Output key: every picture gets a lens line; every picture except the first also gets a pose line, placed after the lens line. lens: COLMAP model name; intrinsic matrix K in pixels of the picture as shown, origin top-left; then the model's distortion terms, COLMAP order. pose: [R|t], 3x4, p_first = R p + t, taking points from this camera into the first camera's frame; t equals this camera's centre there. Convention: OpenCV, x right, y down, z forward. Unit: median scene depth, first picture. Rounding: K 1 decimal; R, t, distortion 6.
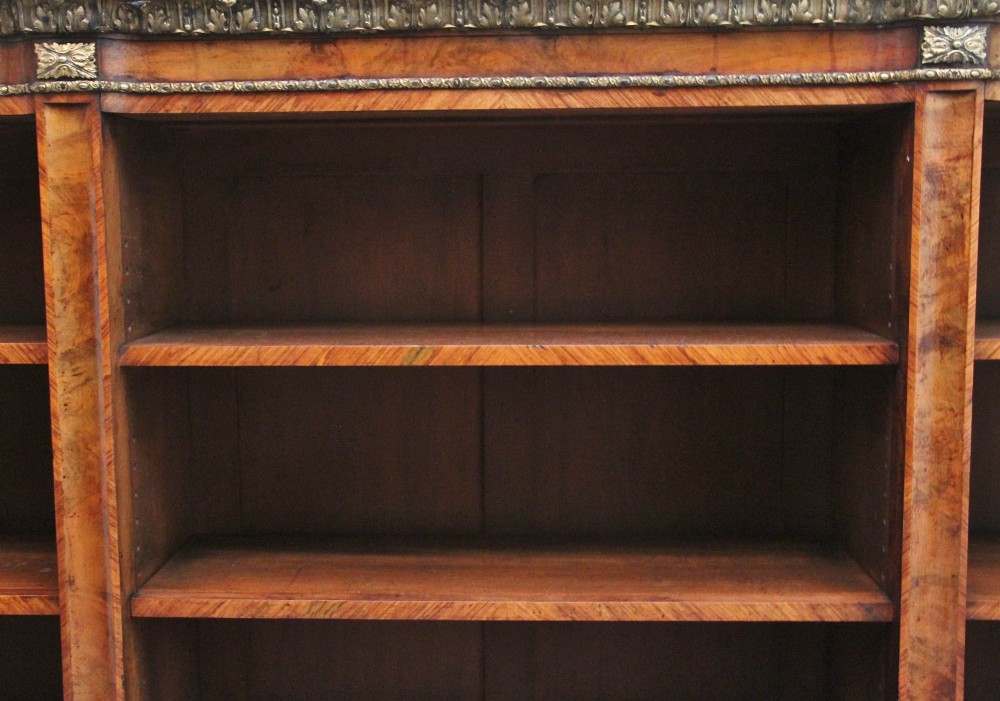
lens RADIAL K [[1287.9, 0, 473.6], [0, 1287.9, 361.4], [0, 0, 1]] dist [-0.067387, 0.292054]
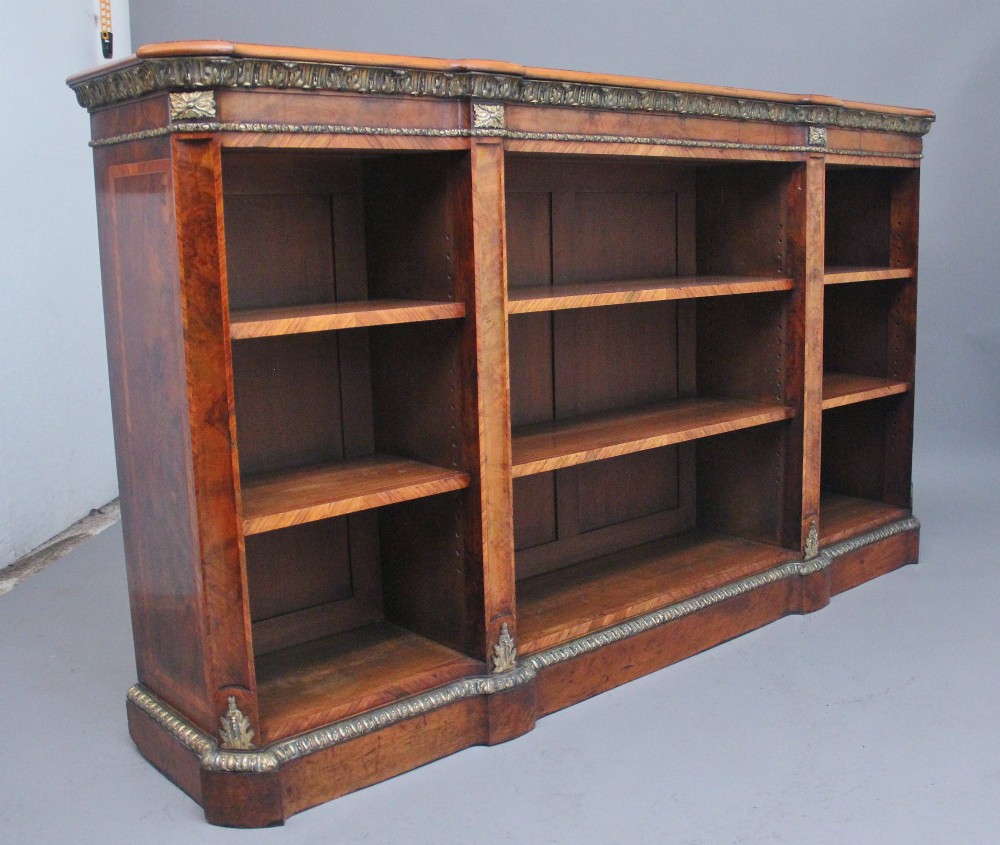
lens RADIAL K [[1160.5, 0, 544.9], [0, 1160.5, 454.7], [0, 0, 1]] dist [-0.159151, -0.001271]
pose [[0.709491, -0.147983, 0.689001, -1.253282], [0.101546, 0.988968, 0.107844, 0.025519], [-0.697360, -0.006550, 0.716691, -0.031378]]
